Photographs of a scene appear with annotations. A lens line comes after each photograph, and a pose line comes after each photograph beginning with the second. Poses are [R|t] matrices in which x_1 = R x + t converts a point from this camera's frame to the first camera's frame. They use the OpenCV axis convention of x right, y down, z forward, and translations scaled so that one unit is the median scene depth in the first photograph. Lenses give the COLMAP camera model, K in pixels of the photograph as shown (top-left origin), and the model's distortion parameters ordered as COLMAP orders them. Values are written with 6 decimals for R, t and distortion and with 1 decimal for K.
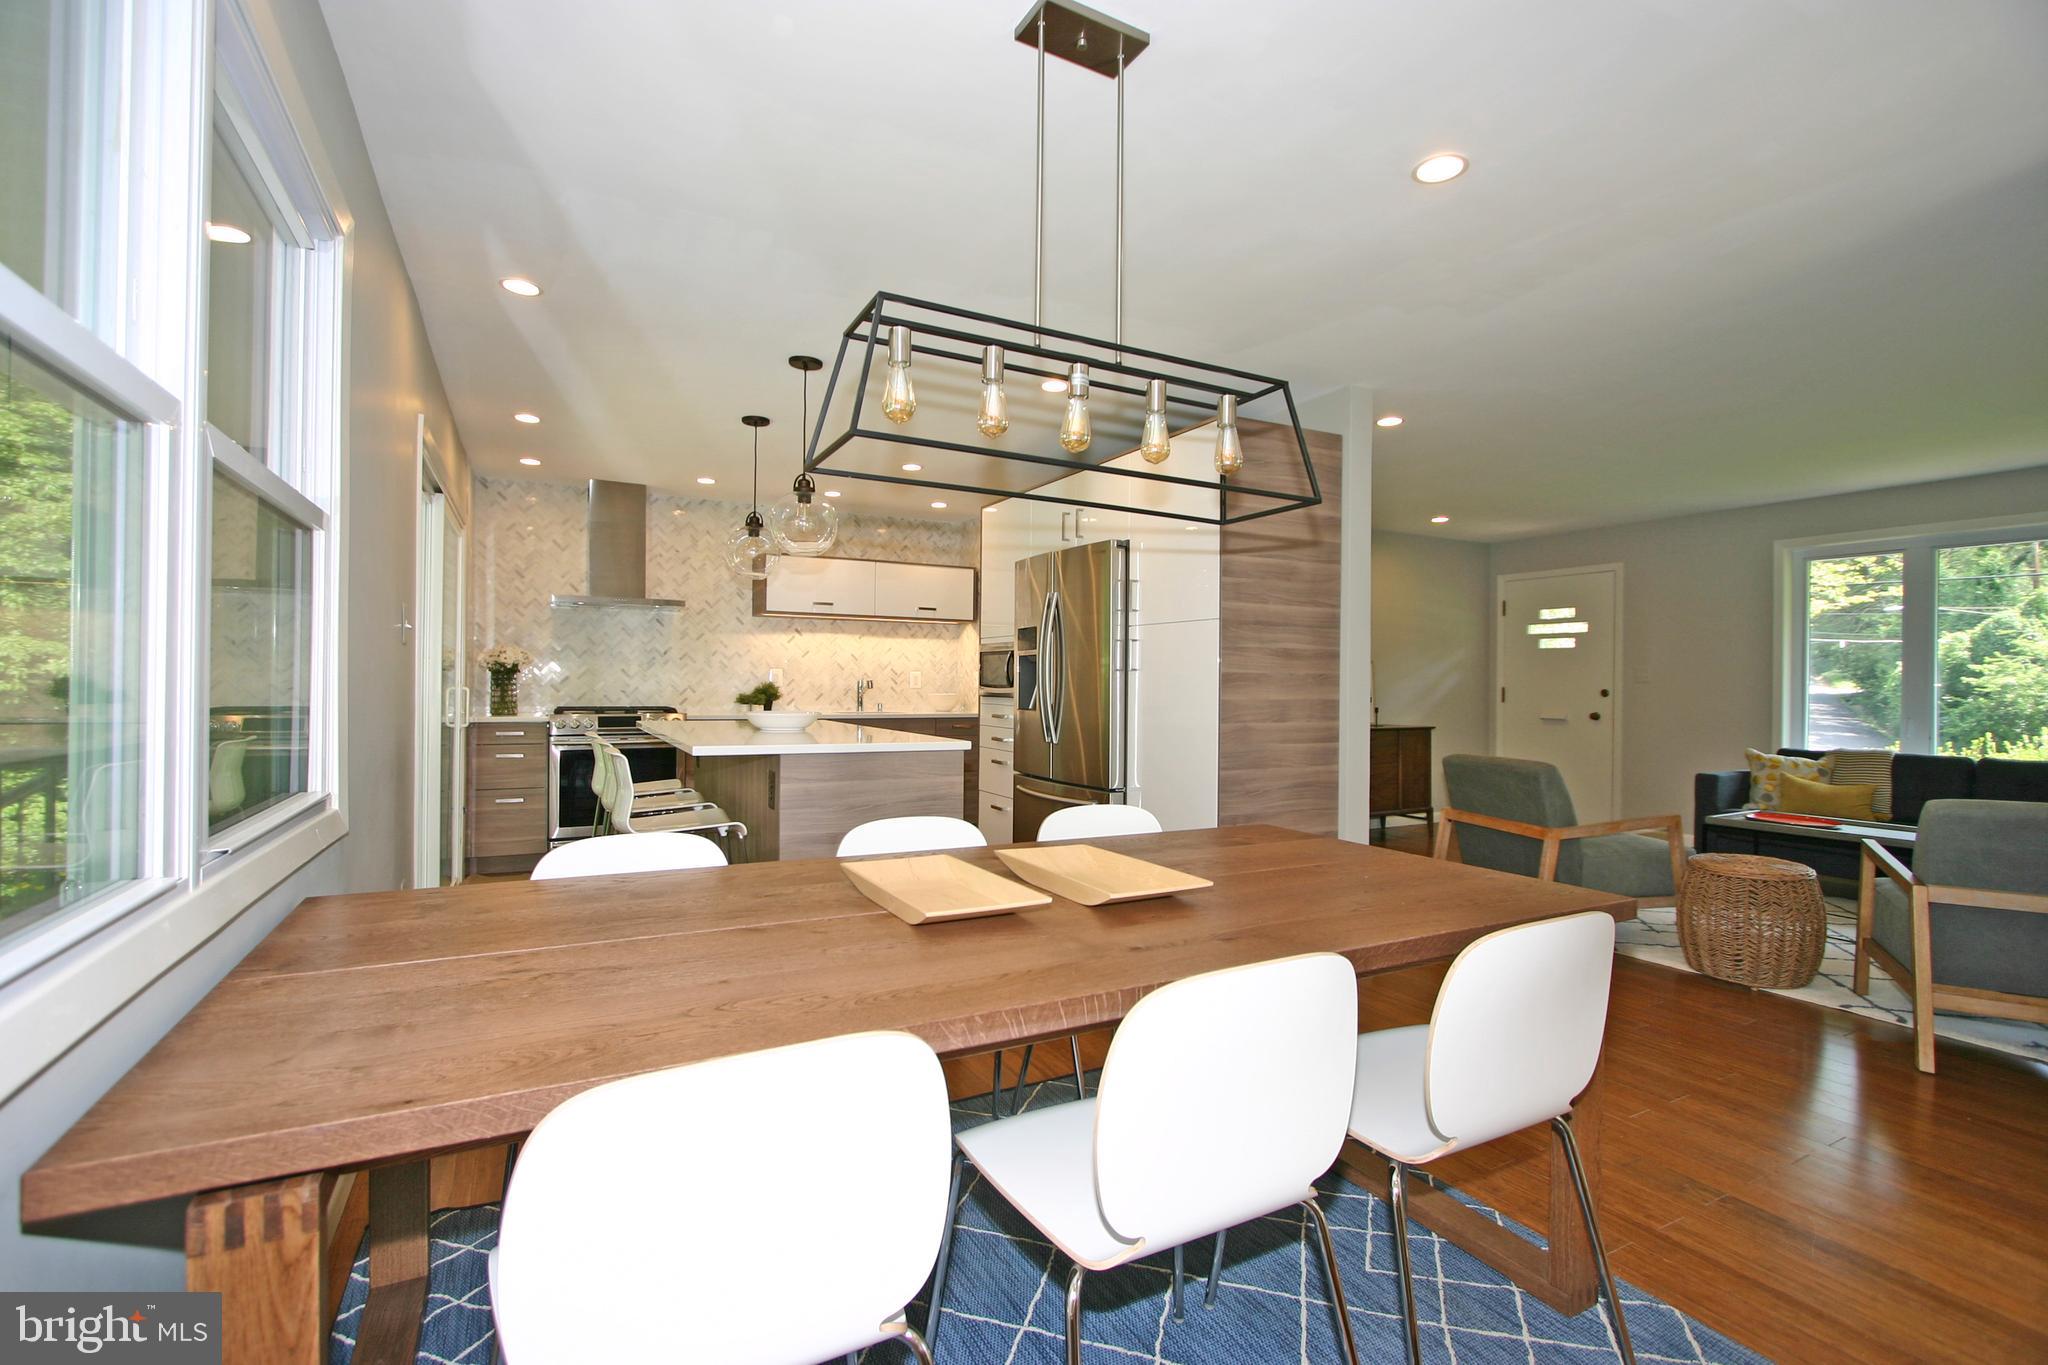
lens RADIAL K [[921.3, 0, 1013.1], [0, 921.3, 678.3], [0, 0, 1]] dist [-0.010894, 0.000409]
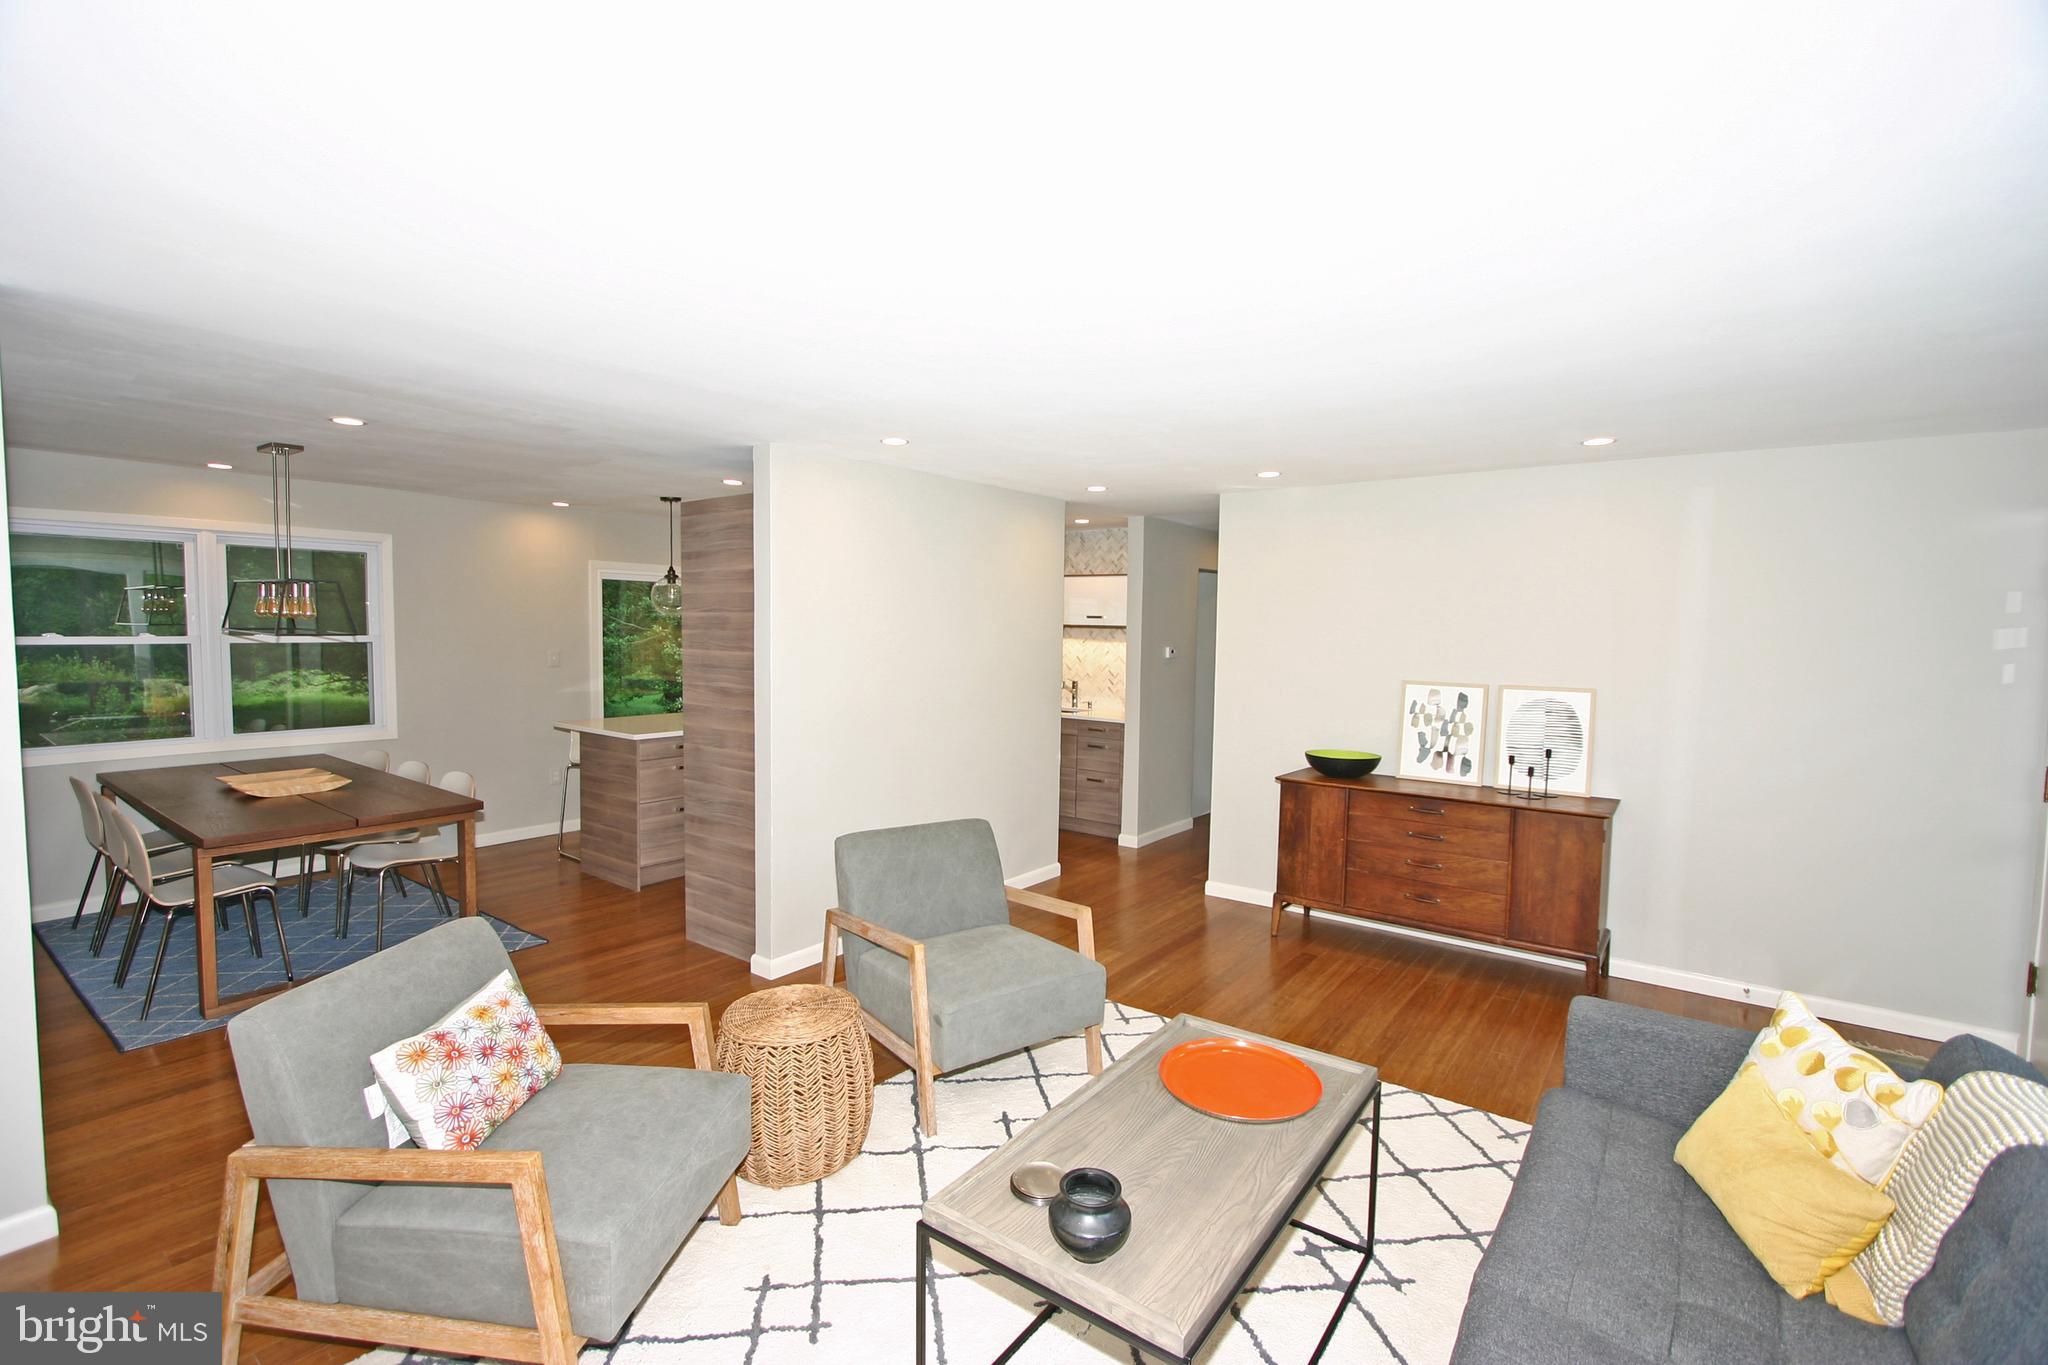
lens RADIAL K [[921.3, 0, 1020.0], [0, 921.3, 680.6], [0, 0, 1]] dist [-0.010894, 0.000409]
pose [[0.427312, 0.051644, -0.902628, 0.905259], [-0.006533, 0.998518, 0.054037, -0.063200], [0.904081, -0.017194, 0.427016, 0.496578]]
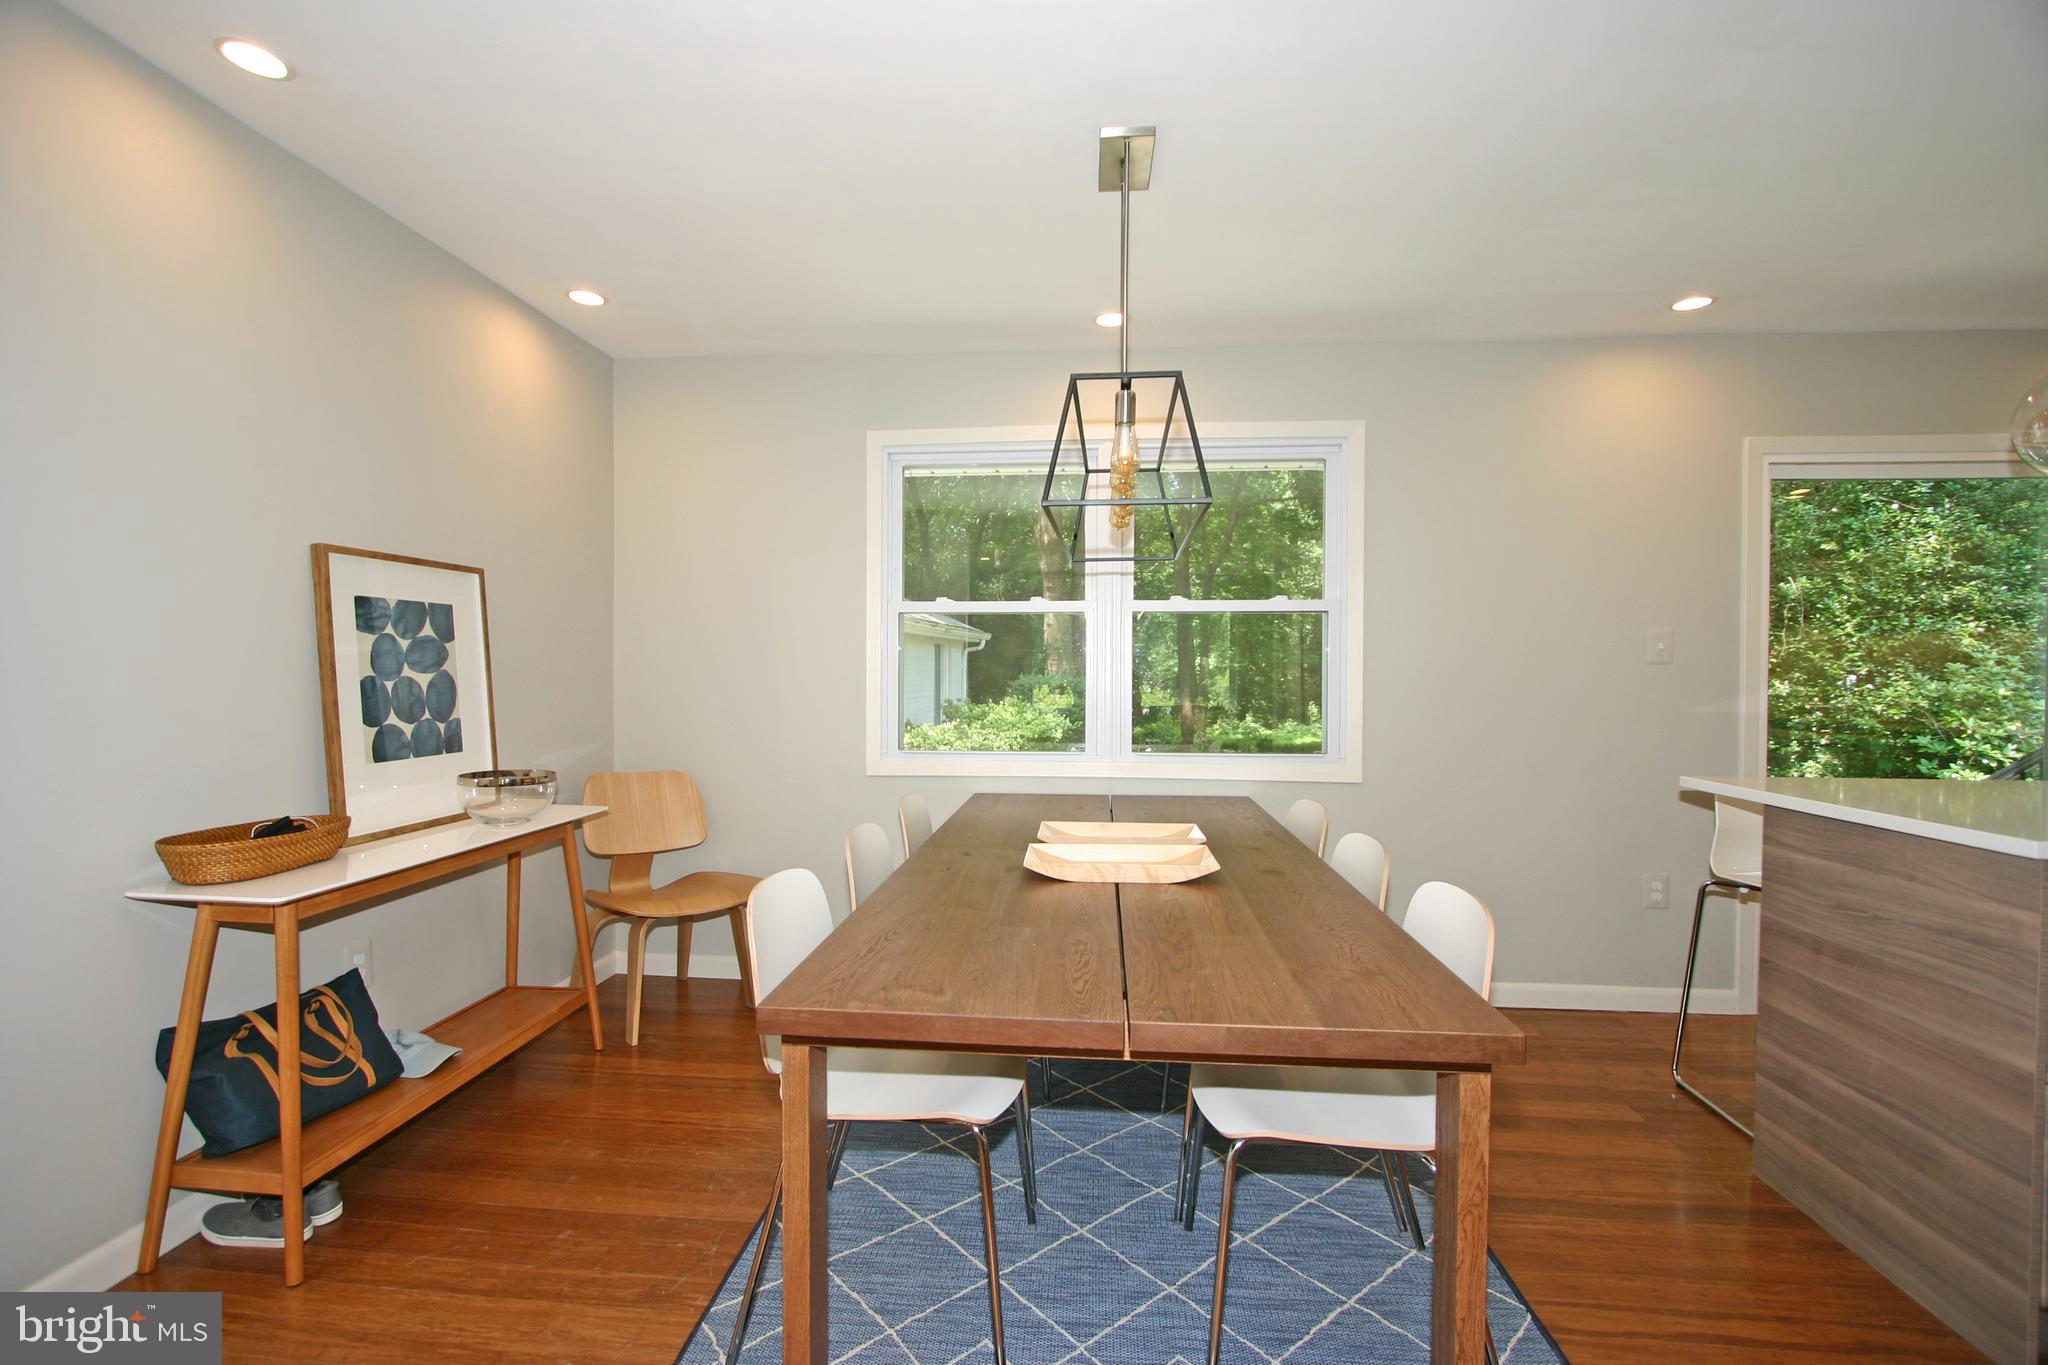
lens RADIAL K [[921.3, 0, 1020.0], [0, 921.3, 680.7], [0, 0, 1]] dist [-0.010894, 0.000409]
pose [[-0.544269, -0.002961, -0.838905, 0.332508], [-0.006004, 0.999982, 0.000366, -0.005888], [0.838889, 0.005236, -0.544277, 0.441738]]
